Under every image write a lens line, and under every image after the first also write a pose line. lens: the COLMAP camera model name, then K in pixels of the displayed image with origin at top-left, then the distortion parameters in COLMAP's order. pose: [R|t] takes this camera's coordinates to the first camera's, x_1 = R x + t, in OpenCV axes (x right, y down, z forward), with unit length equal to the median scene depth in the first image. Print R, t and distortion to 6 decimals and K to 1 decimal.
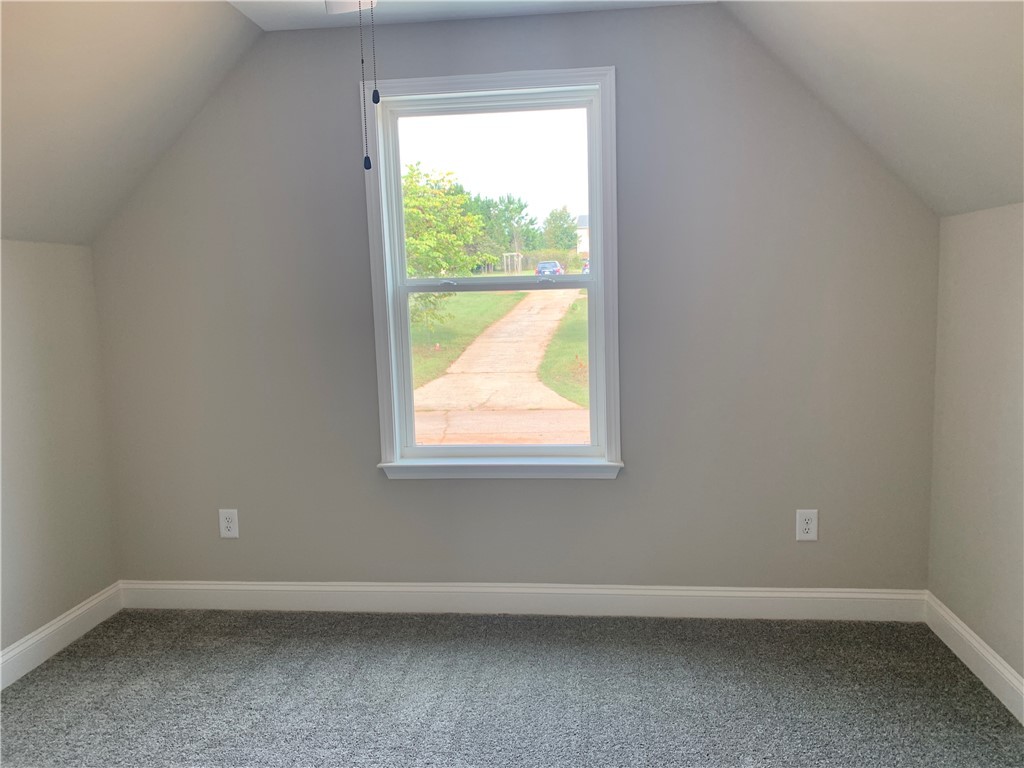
lens RADIAL K [[777.8, 0, 504.3], [0, 777.8, 383.2], [0, 0, 1]] dist [0.047188, -0.056676]
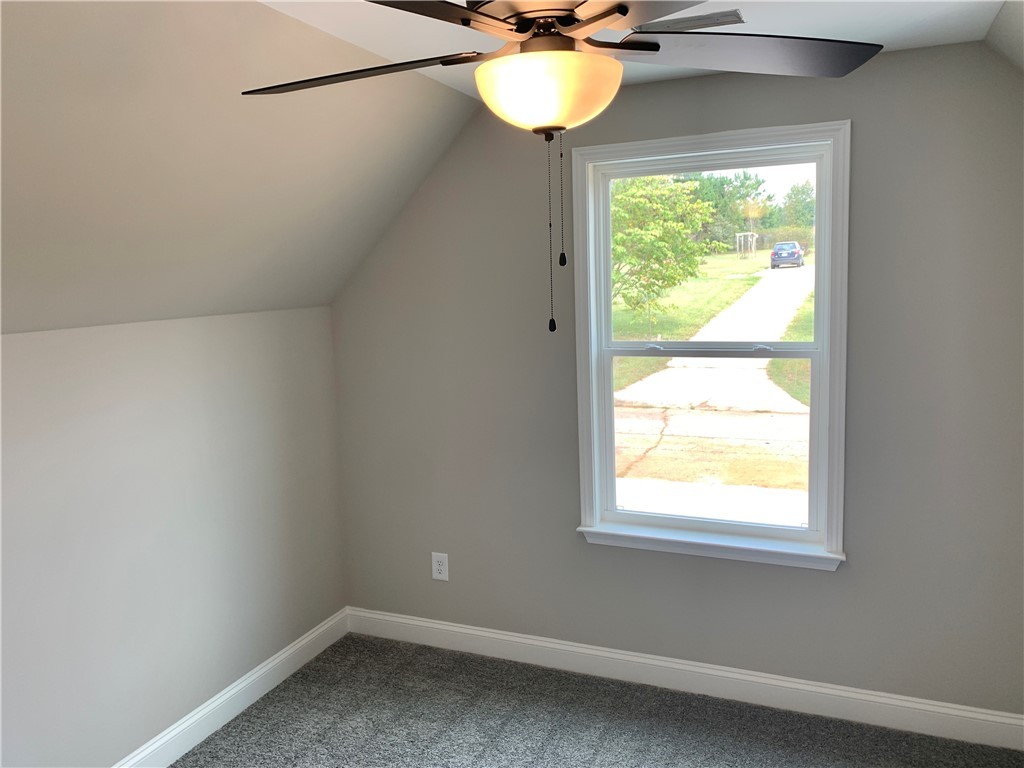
lens RADIAL K [[777.8, 0, 500.9], [0, 777.8, 378.2], [0, 0, 1]] dist [0.047188, -0.056676]
pose [[0.957444, 0.034979, -0.286492, 0.023677], [-0.025845, 0.999032, 0.035602, -0.123475], [0.287460, -0.026682, 0.957421, 0.017594]]
